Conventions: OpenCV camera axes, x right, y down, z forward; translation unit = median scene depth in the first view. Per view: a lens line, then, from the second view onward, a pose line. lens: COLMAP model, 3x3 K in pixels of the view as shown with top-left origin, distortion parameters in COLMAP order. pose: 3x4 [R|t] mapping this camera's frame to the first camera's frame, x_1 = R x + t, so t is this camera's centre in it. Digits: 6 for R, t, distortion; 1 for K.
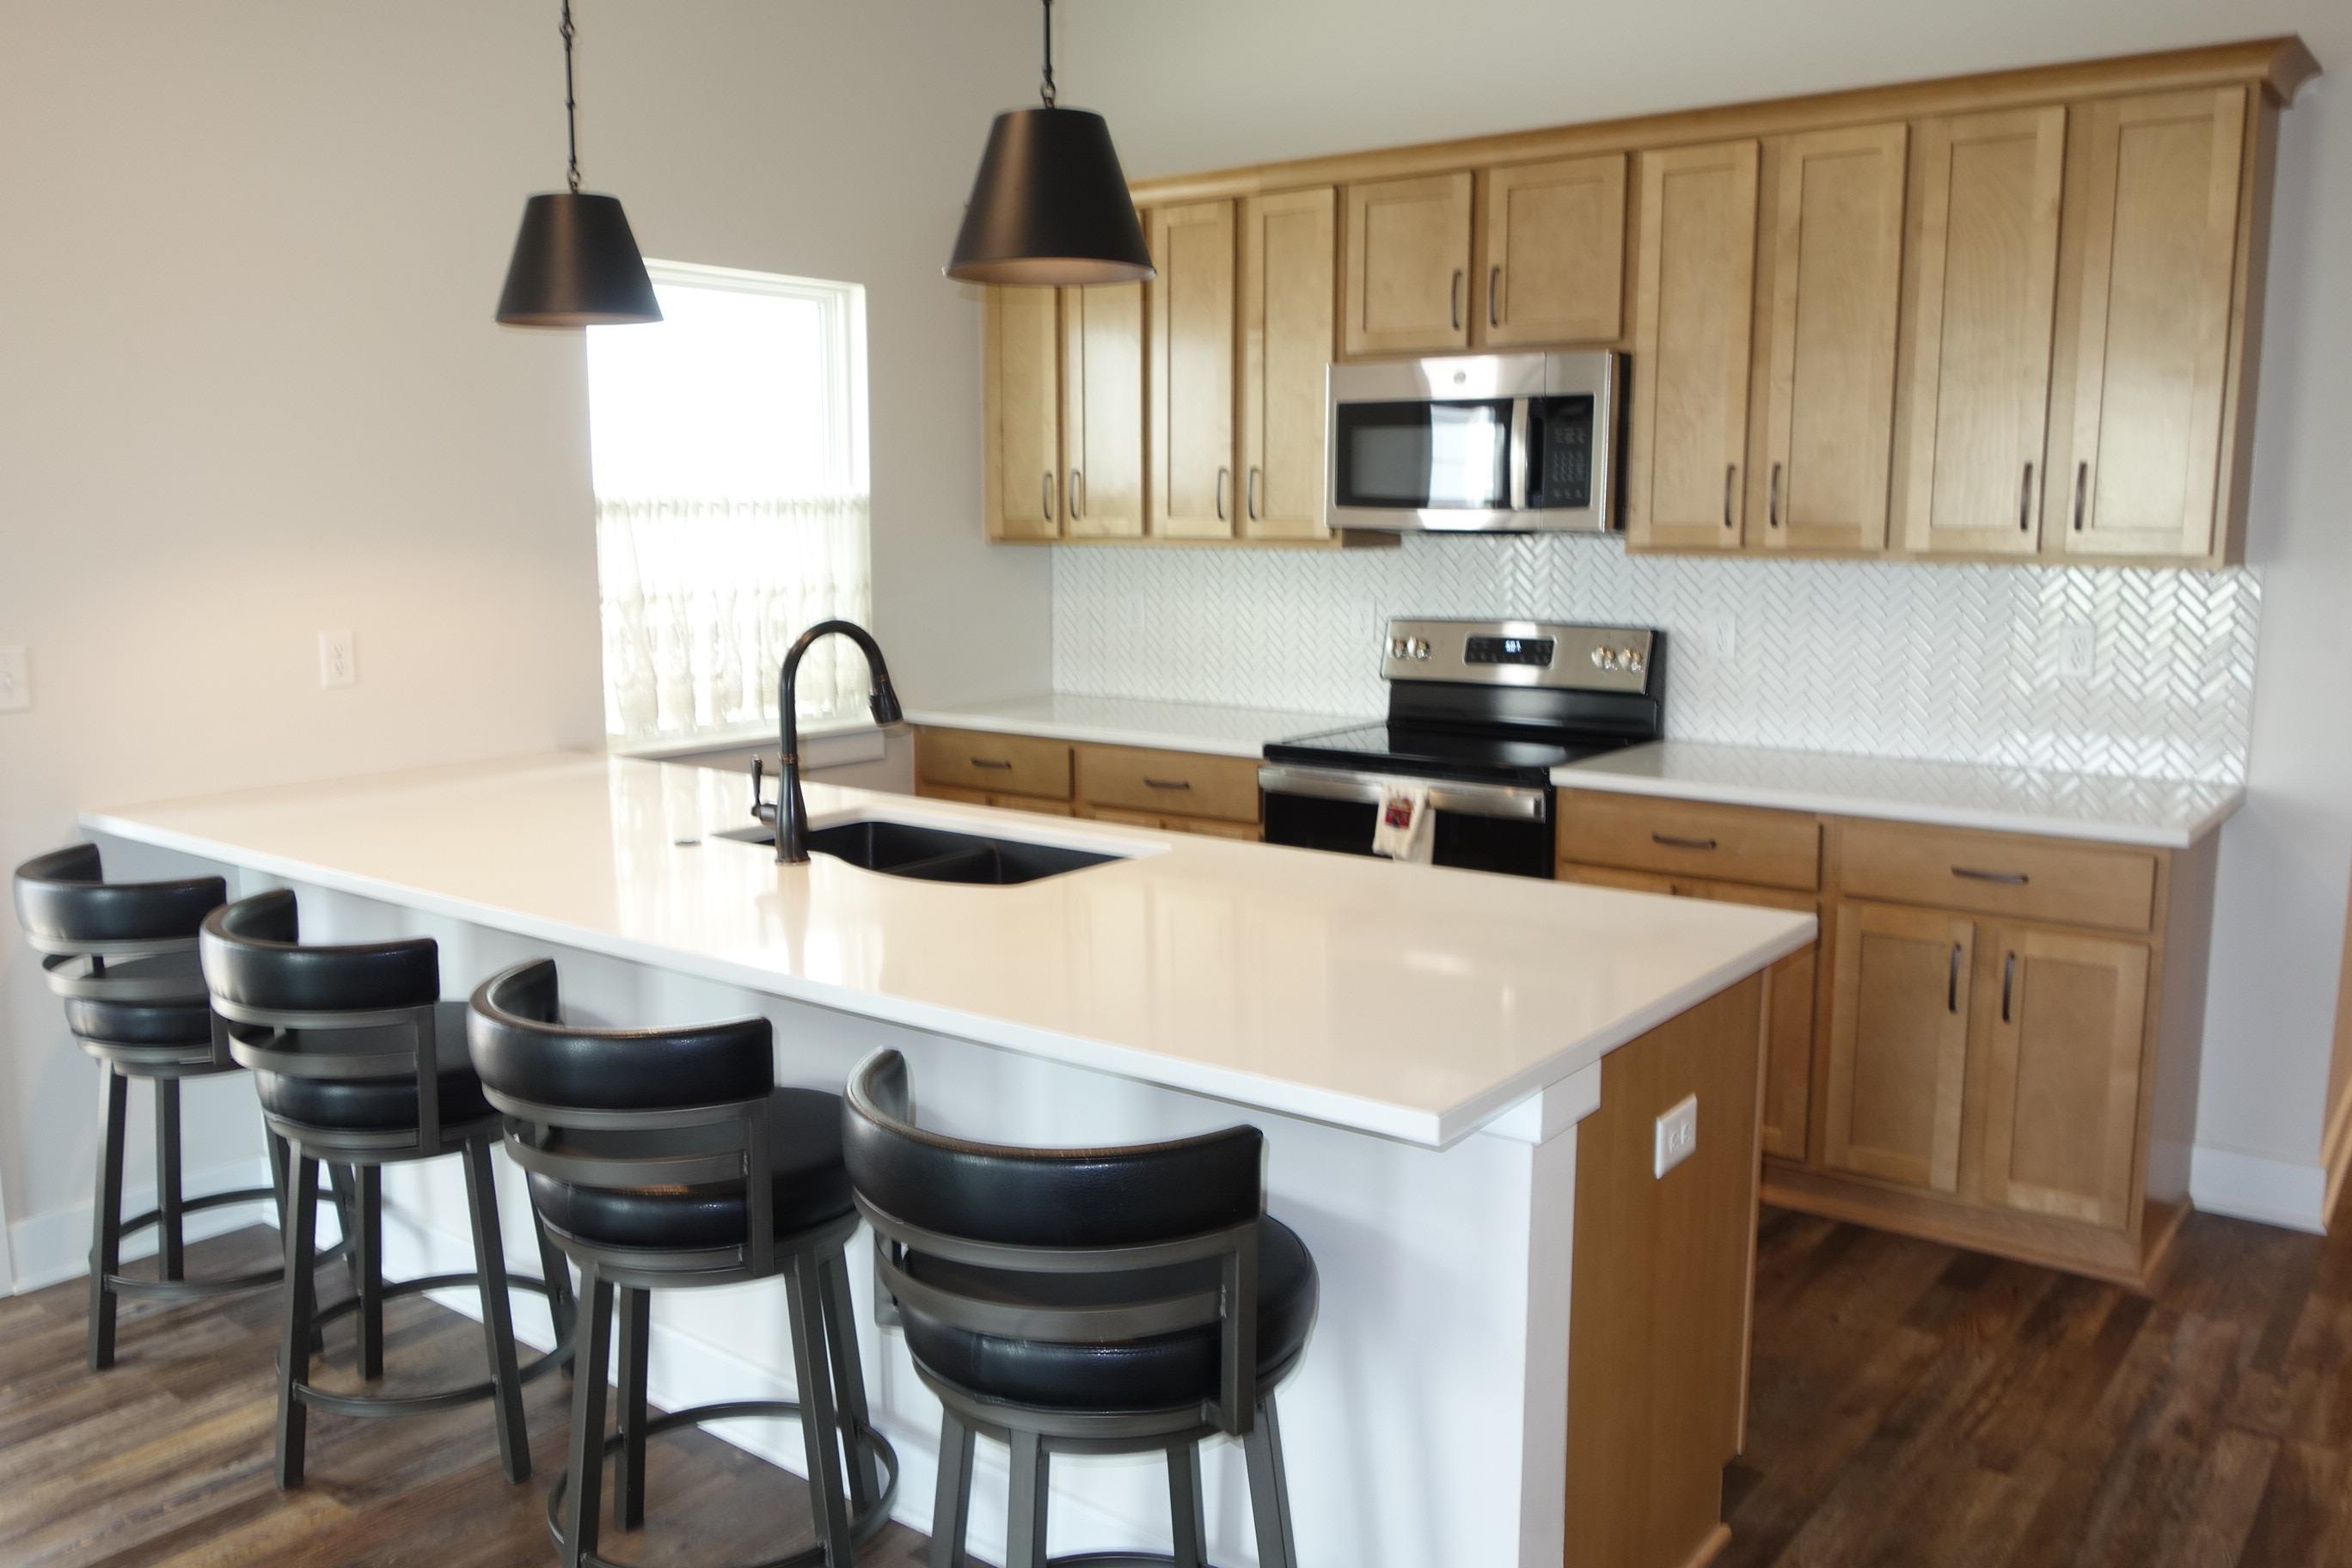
lens RADIAL K [[1861.2, 0, 1184.6], [0, 1861.2, 787.0], [0, 0, 1]] dist [-0.022149, 0.001105]
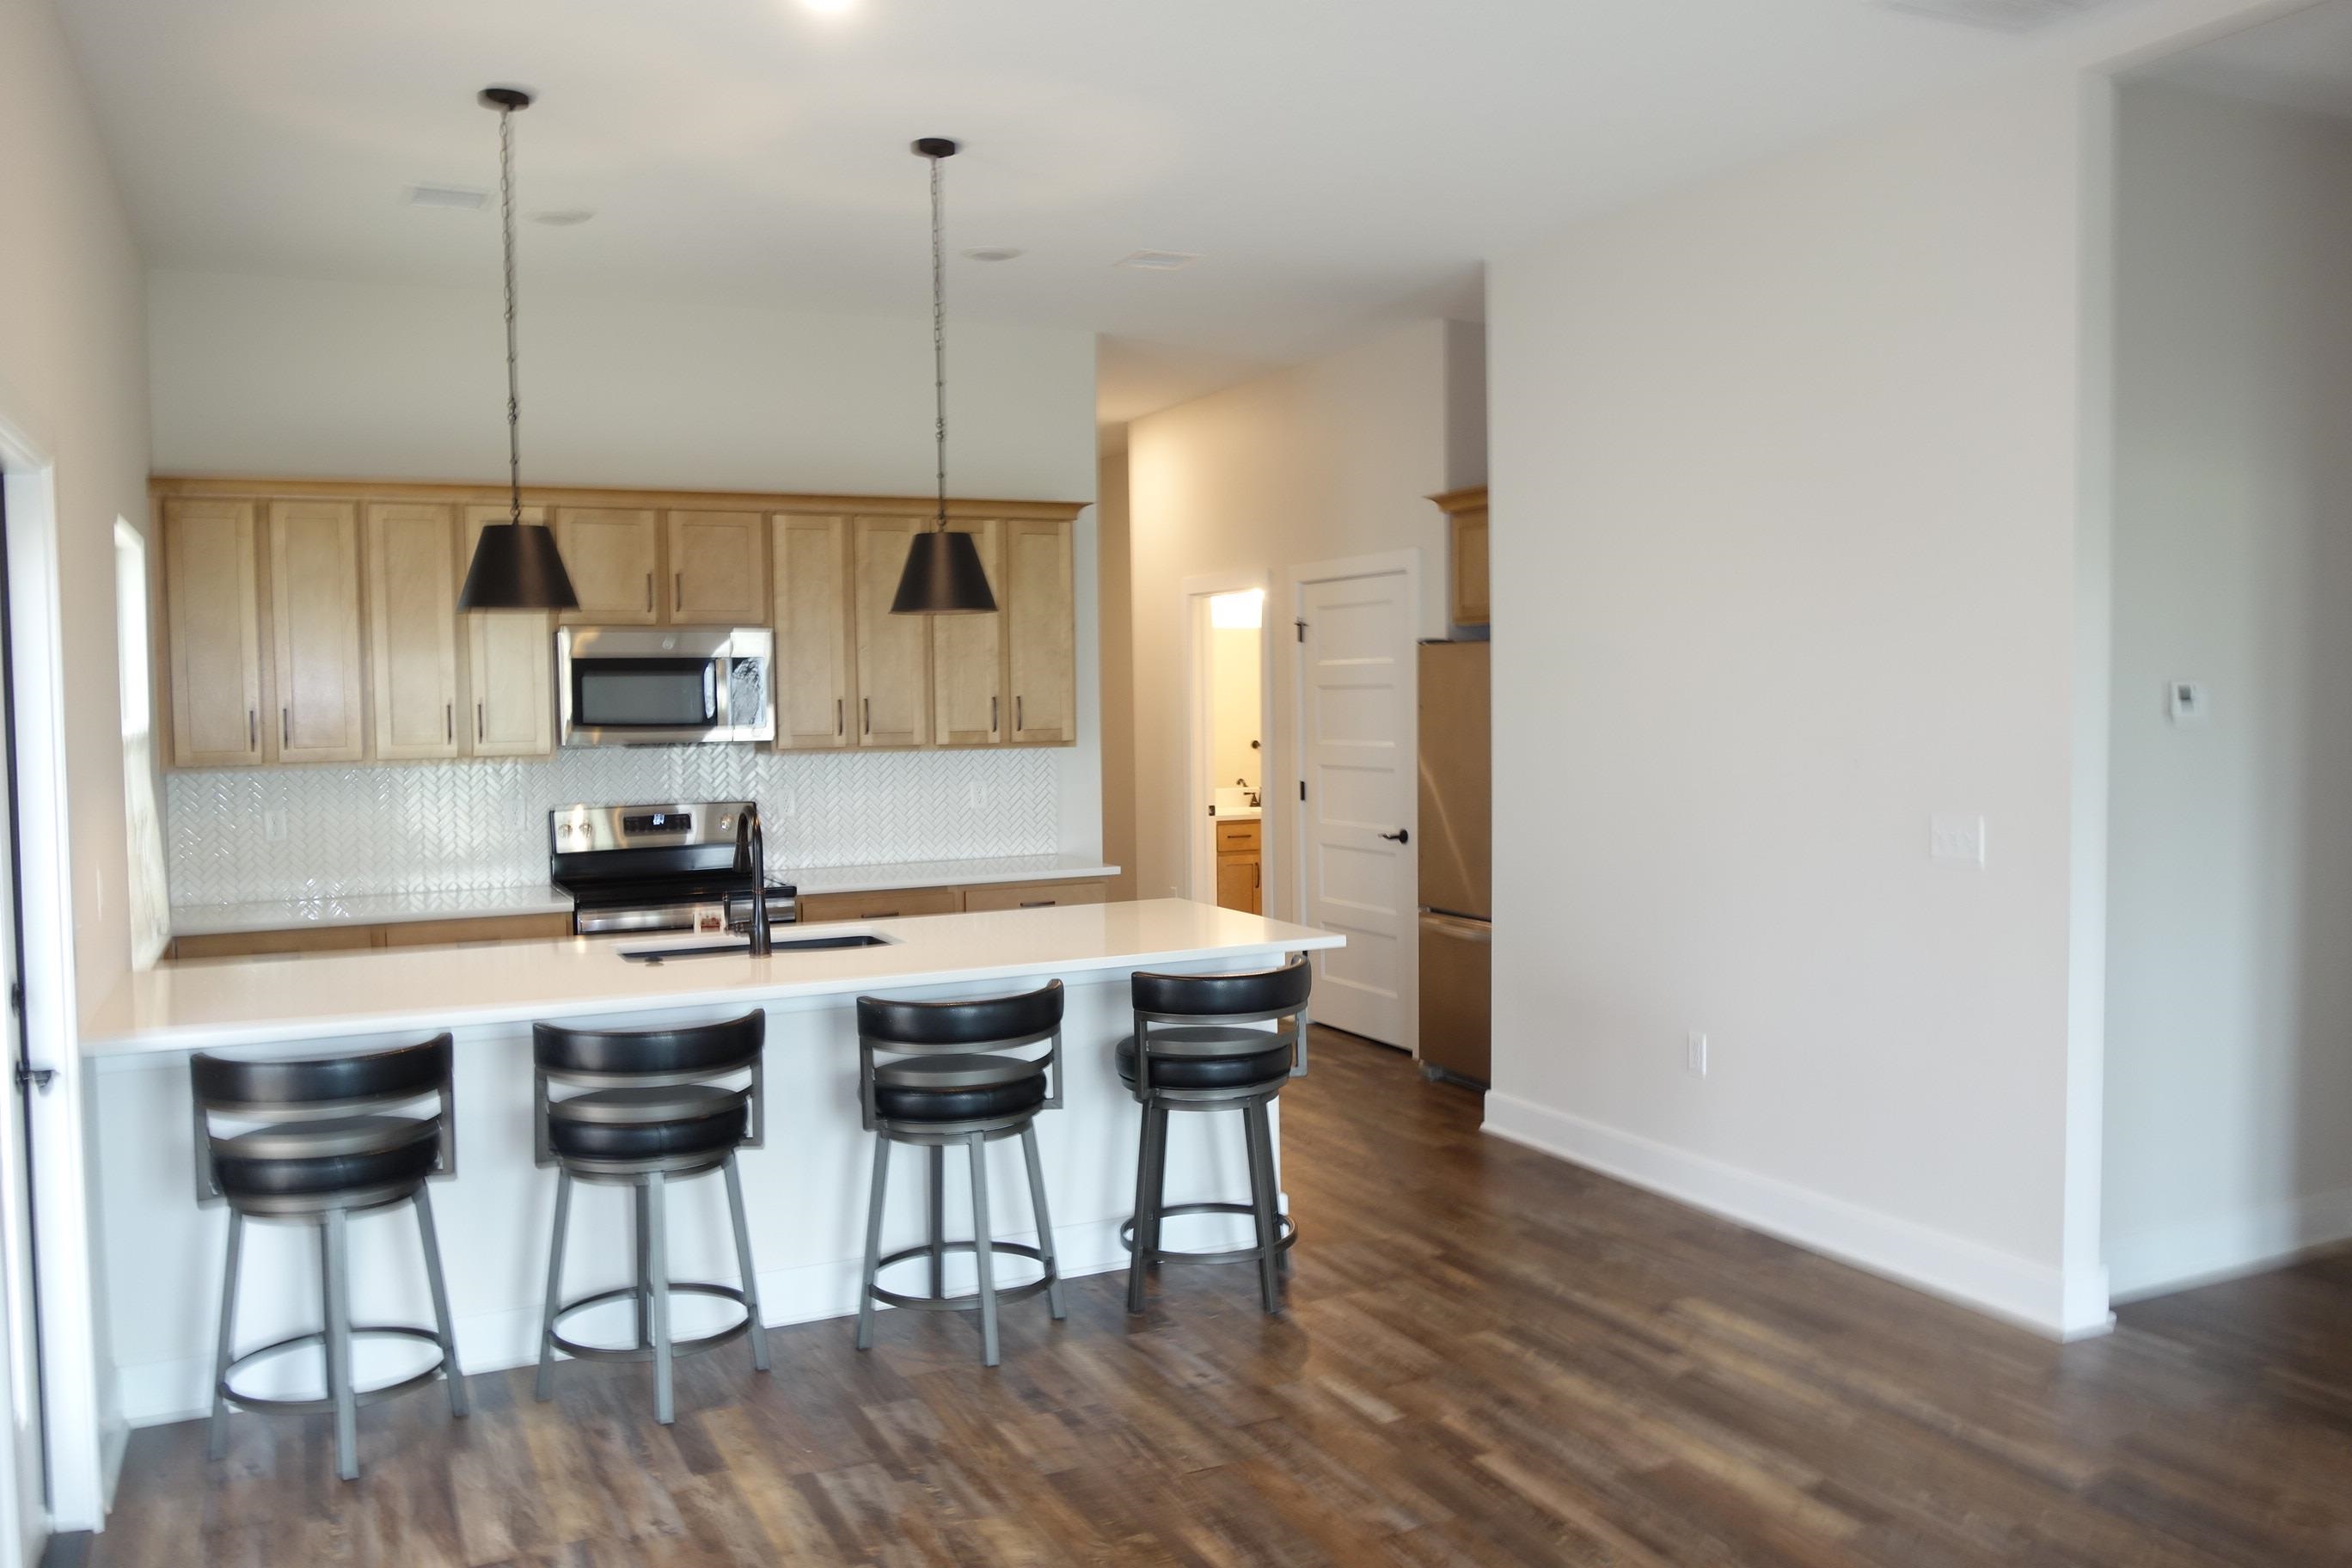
lens RADIAL K [[1861.2, 0, 1184.6], [0, 1861.2, 787.0], [0, 0, 1]] dist [-0.022149, 0.001105]
pose [[0.459427, -0.054166, 0.886563, -1.090296], [0.150870, 0.988394, -0.017795, -0.015064], [-0.875309, 0.141931, 0.462266, -0.056629]]
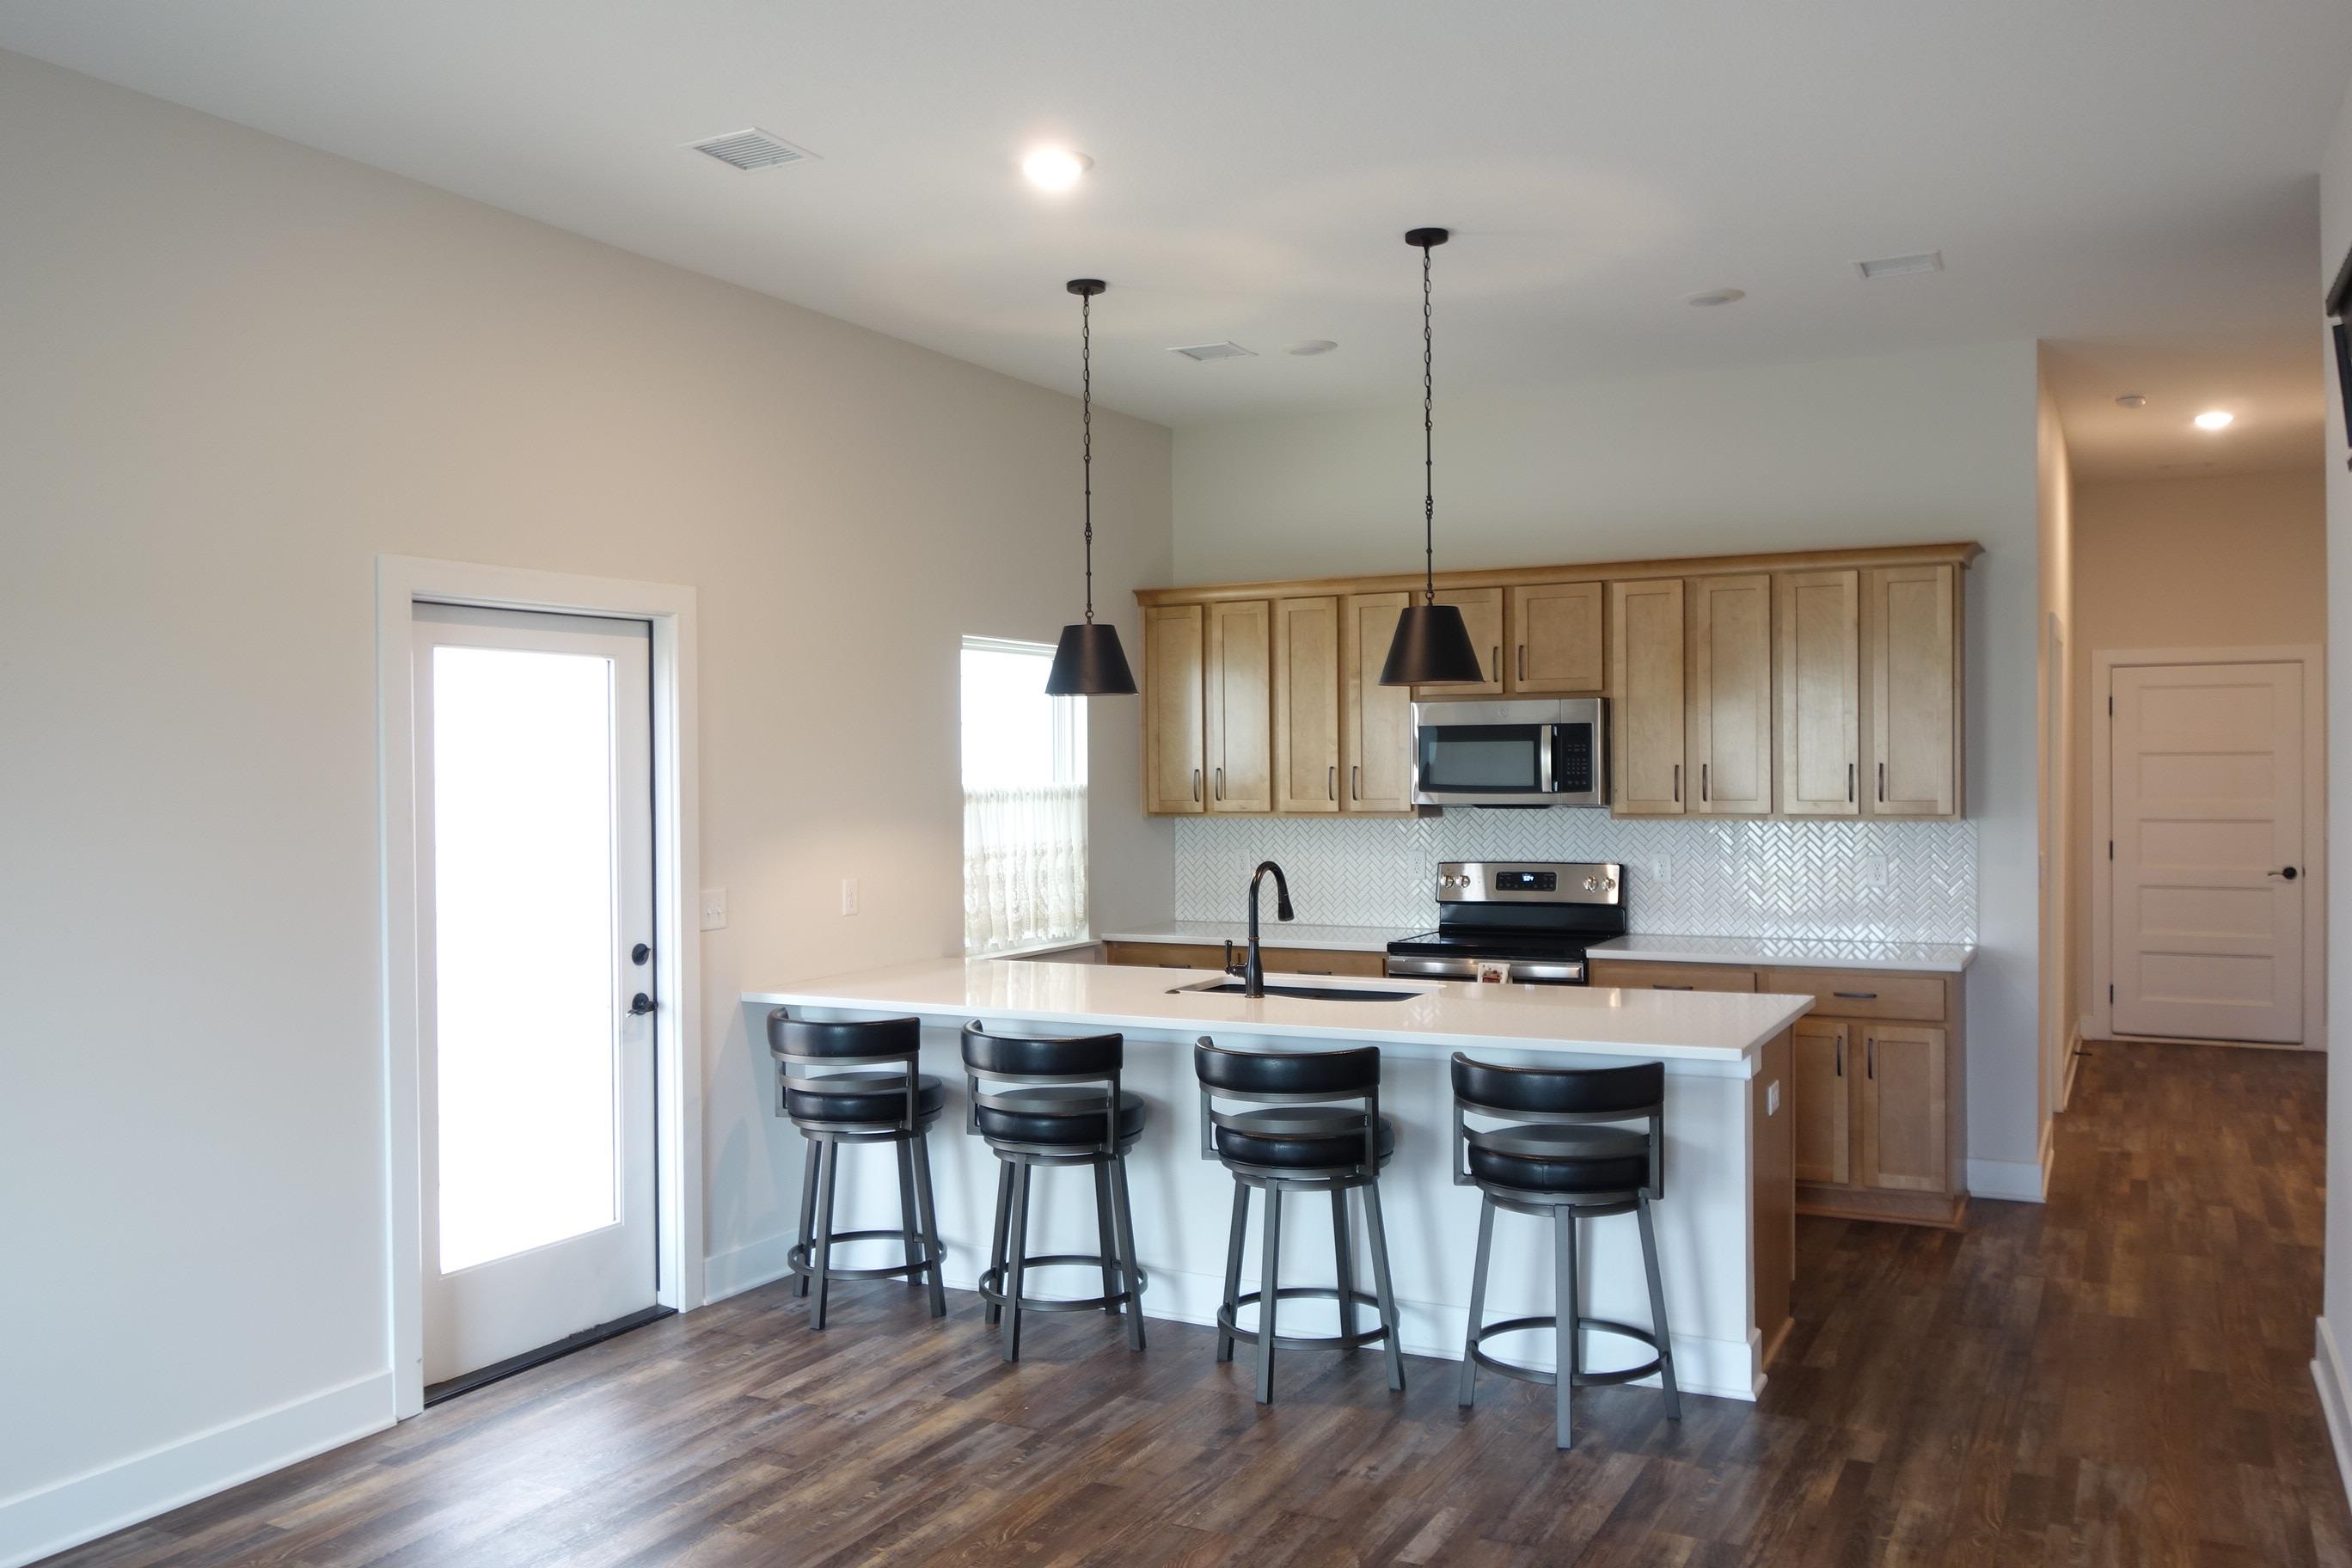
lens RADIAL K [[1861.2, 0, 1184.6], [0, 1861.2, 787.0], [0, 0, 1]] dist [-0.022149, 0.001105]
pose [[0.985406, -0.011330, 0.169843, -0.434065], [0.035410, 0.989599, -0.139430, 0.065879], [-0.166496, 0.143410, 0.975558, -0.570012]]
